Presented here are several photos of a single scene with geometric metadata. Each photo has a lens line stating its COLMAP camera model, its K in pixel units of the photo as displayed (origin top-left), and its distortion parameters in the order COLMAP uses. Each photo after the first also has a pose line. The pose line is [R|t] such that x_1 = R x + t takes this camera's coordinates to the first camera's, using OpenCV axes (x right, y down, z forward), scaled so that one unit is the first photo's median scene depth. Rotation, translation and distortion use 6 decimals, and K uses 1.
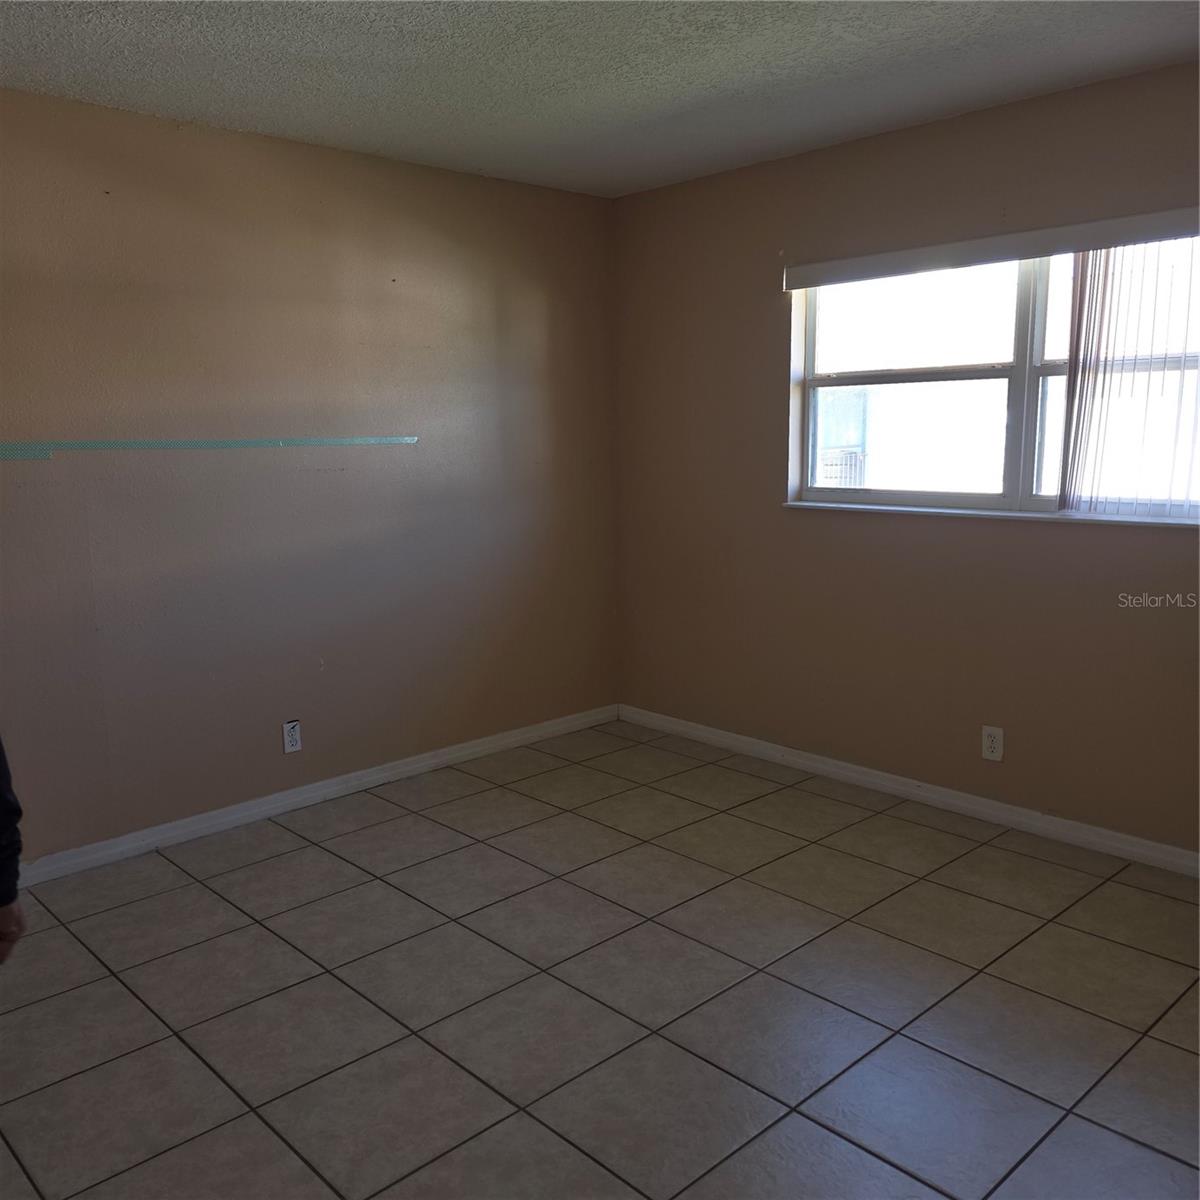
lens RADIAL K [[1067.9, 0, 601.3], [0, 1067.9, 604.5], [0, 0, 1]] dist [0.097686, -0.110964]
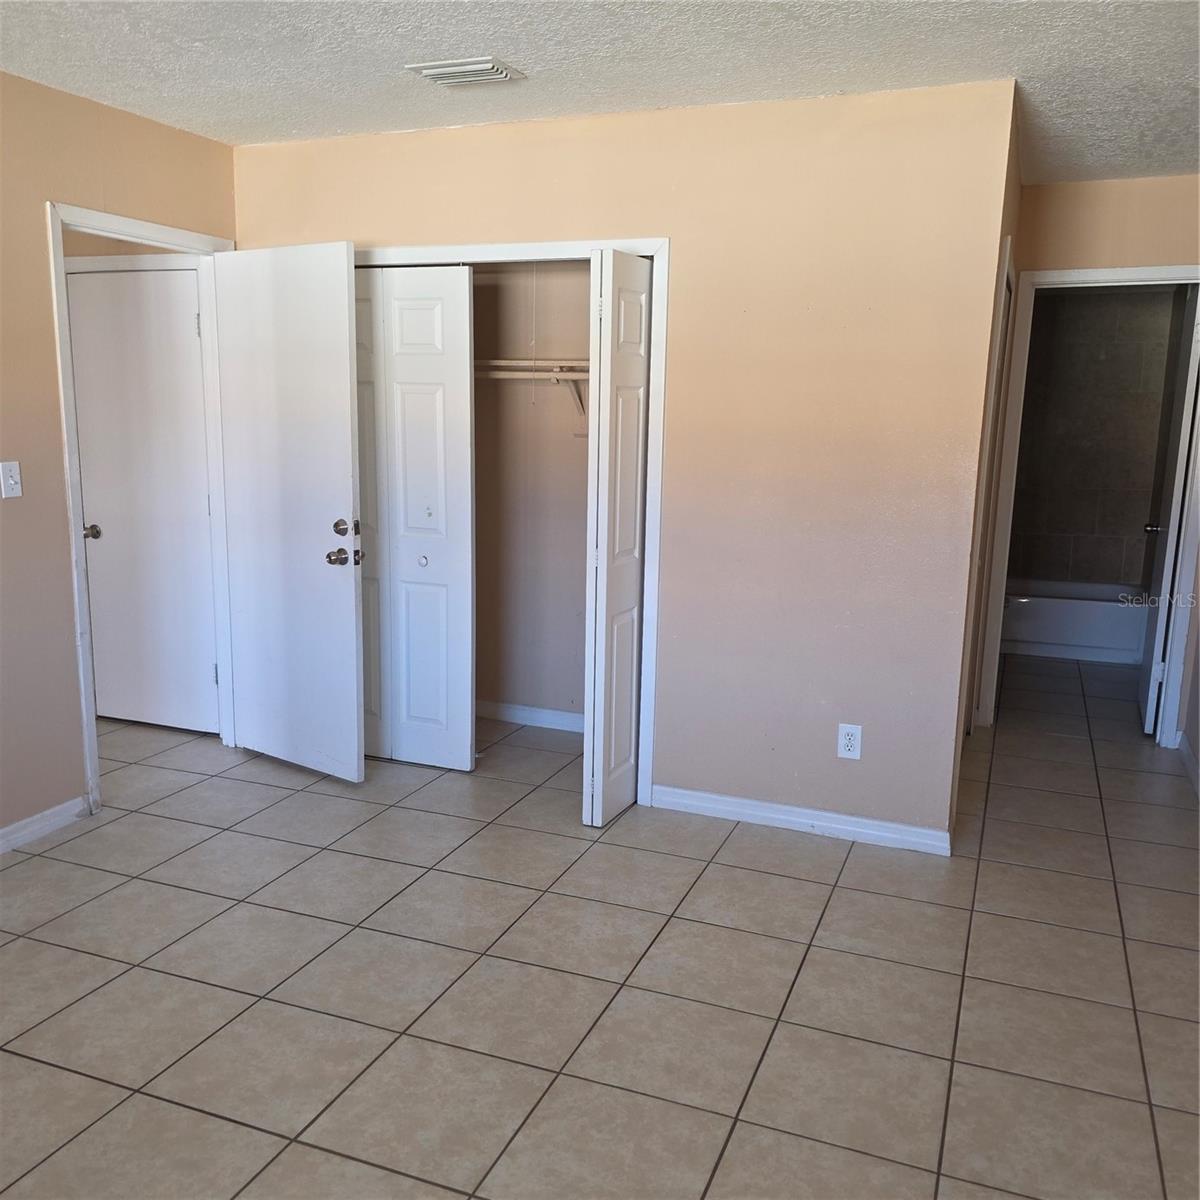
lens RADIAL K [[1067.9, 0, 601.3], [0, 1067.9, 604.5], [0, 0, 1]] dist [0.097686, -0.110964]
pose [[-0.906426, 0.082208, -0.414288, 0.024234], [-0.070962, 0.937291, 0.341247, -0.200472], [0.416361, 0.338714, -0.843751, 1.106465]]
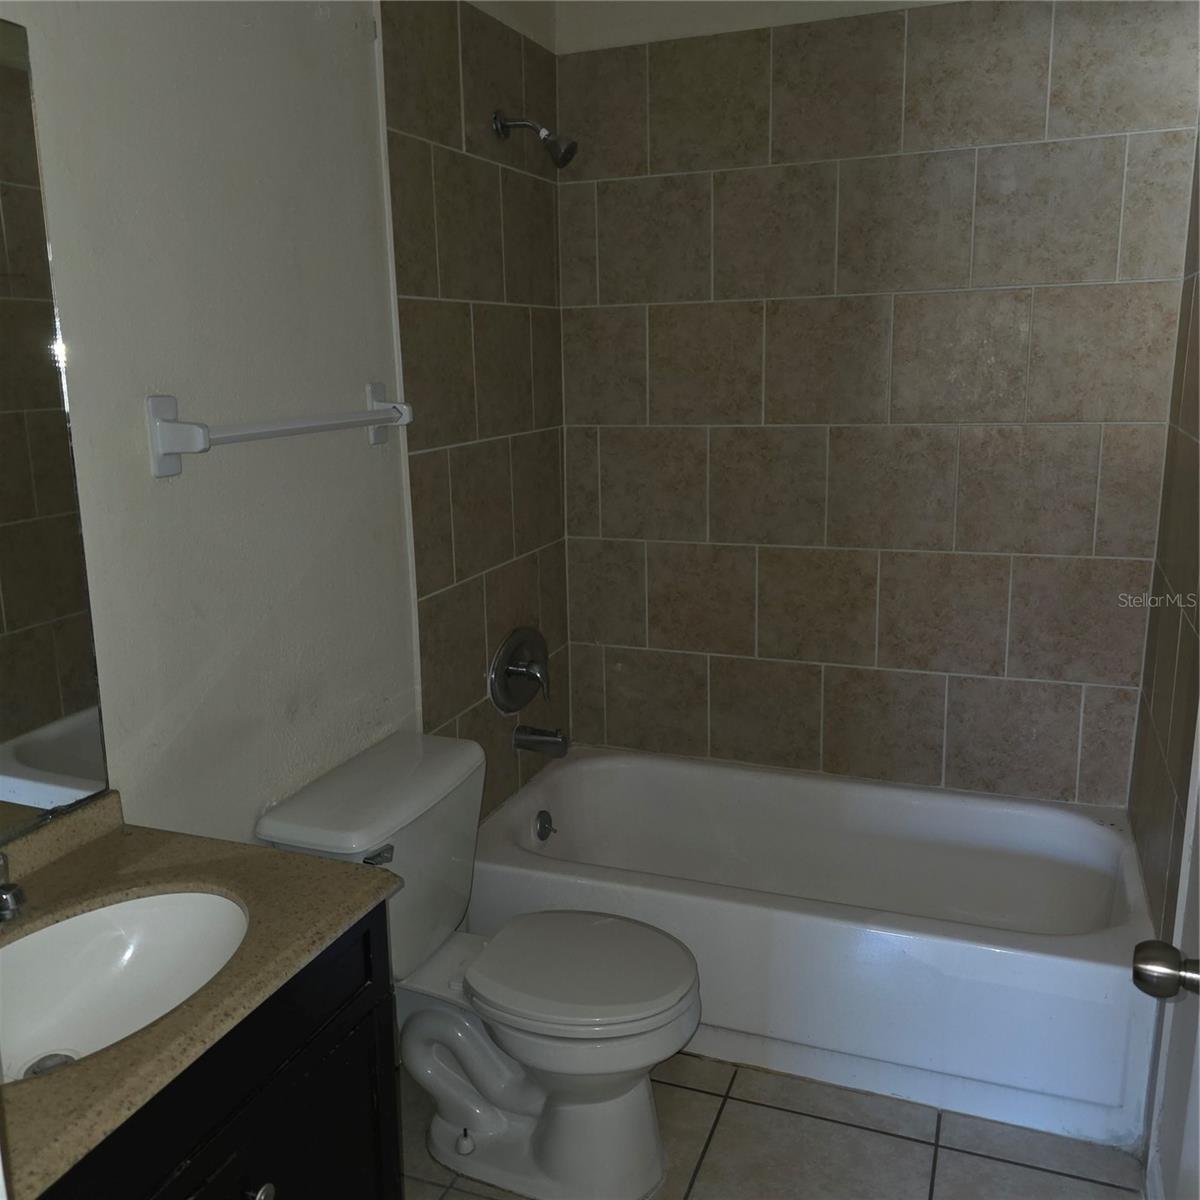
lens RADIAL K [[1067.9, 0, 601.3], [0, 1067.9, 604.5], [0, 0, 1]] dist [0.097686, -0.110964]
pose [[-0.902154, 0.133338, -0.410290, -0.018168], [-0.037984, 0.922795, 0.383413, -0.193767], [0.429738, 0.361482, -0.827439, 1.073253]]
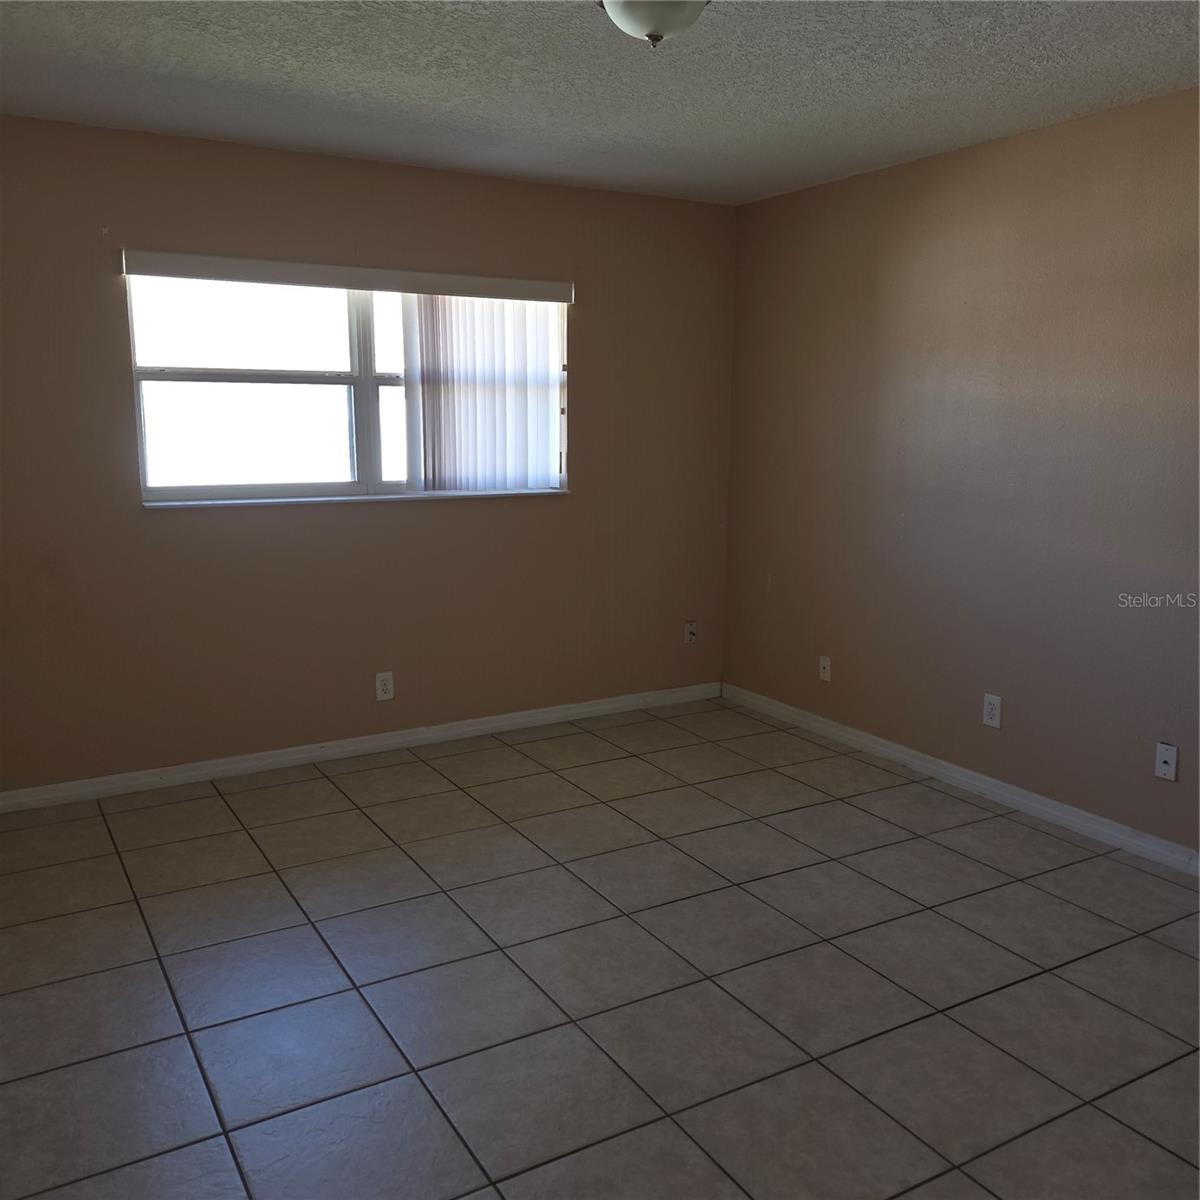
lens RADIAL K [[1057.7, 0, 601.5], [0, 1057.7, 621.1], [0, 0, 1]] dist [-0.003024, -0.004621]
pose [[0.209048, -0.170543, 0.962920, -0.748160], [0.154776, 0.978034, 0.139618, -0.074610], [-0.965579, 0.119850, 0.230852, 0.497885]]
